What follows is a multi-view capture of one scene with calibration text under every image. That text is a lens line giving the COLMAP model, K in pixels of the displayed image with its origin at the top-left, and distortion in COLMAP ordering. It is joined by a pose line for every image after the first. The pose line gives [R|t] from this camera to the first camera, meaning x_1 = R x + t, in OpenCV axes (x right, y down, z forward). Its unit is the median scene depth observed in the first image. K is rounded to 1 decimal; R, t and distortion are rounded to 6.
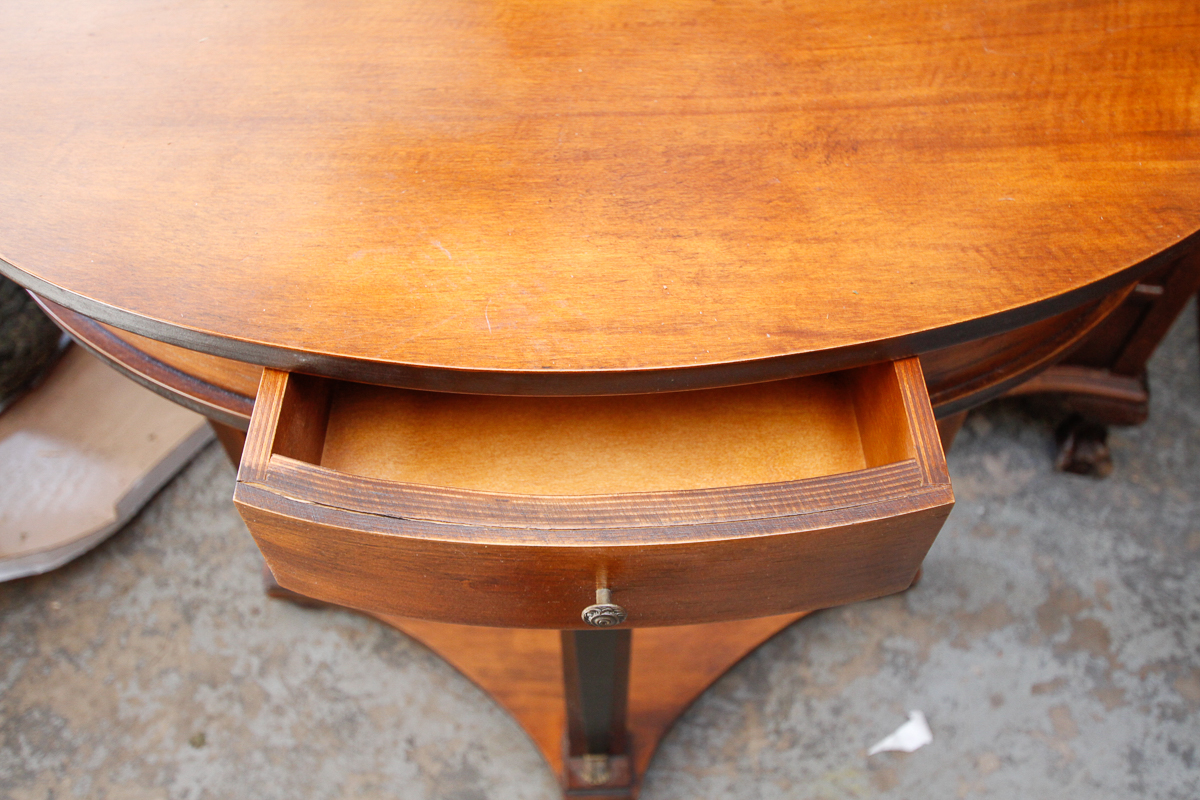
lens RADIAL K [[1009.6, 0, 600.0], [0, 1009.6, 400.0], [0, 0, 1]] dist [0.011218, 0.024602]
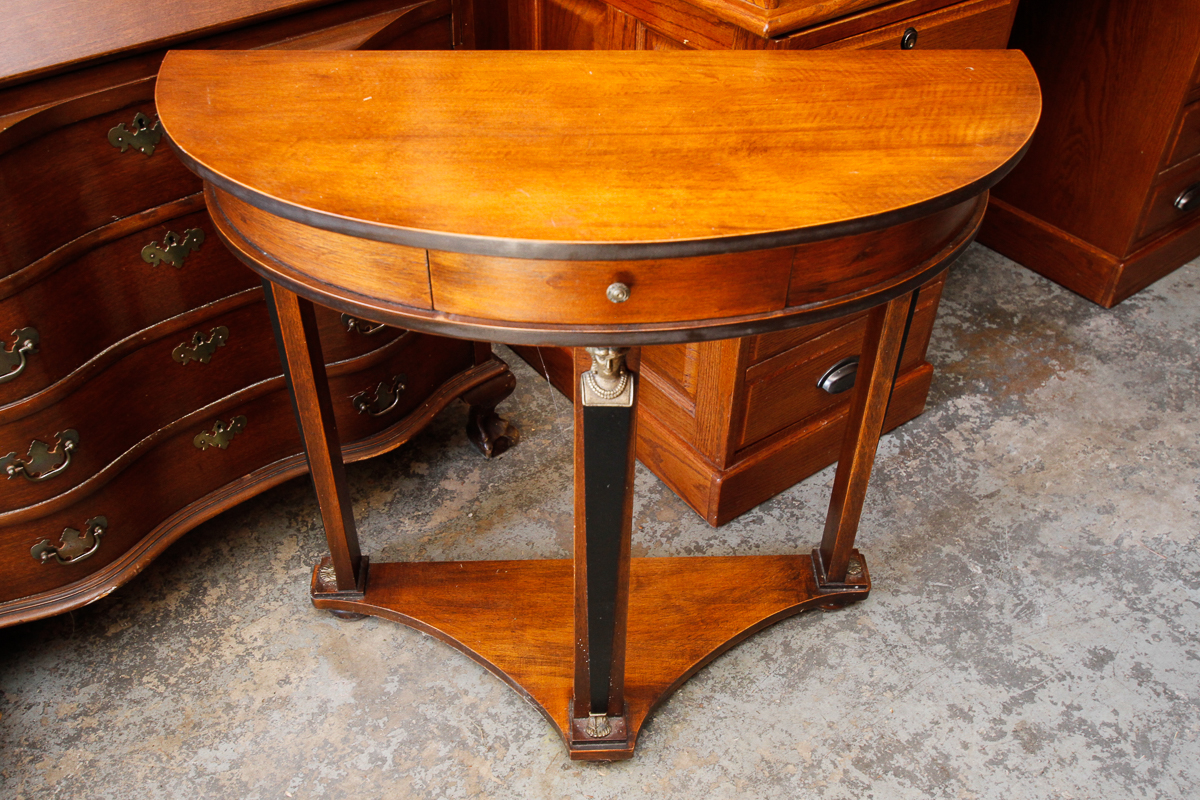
lens RADIAL K [[1009.6, 0, 600.0], [0, 1009.6, 400.0], [0, 0, 1]] dist [0.011218, 0.024602]
pose [[0.999874, -0.002408, 0.015665, -0.048501], [0.005270, 0.982663, -0.185326, 0.461552], [-0.014947, 0.185386, 0.982552, -0.556839]]
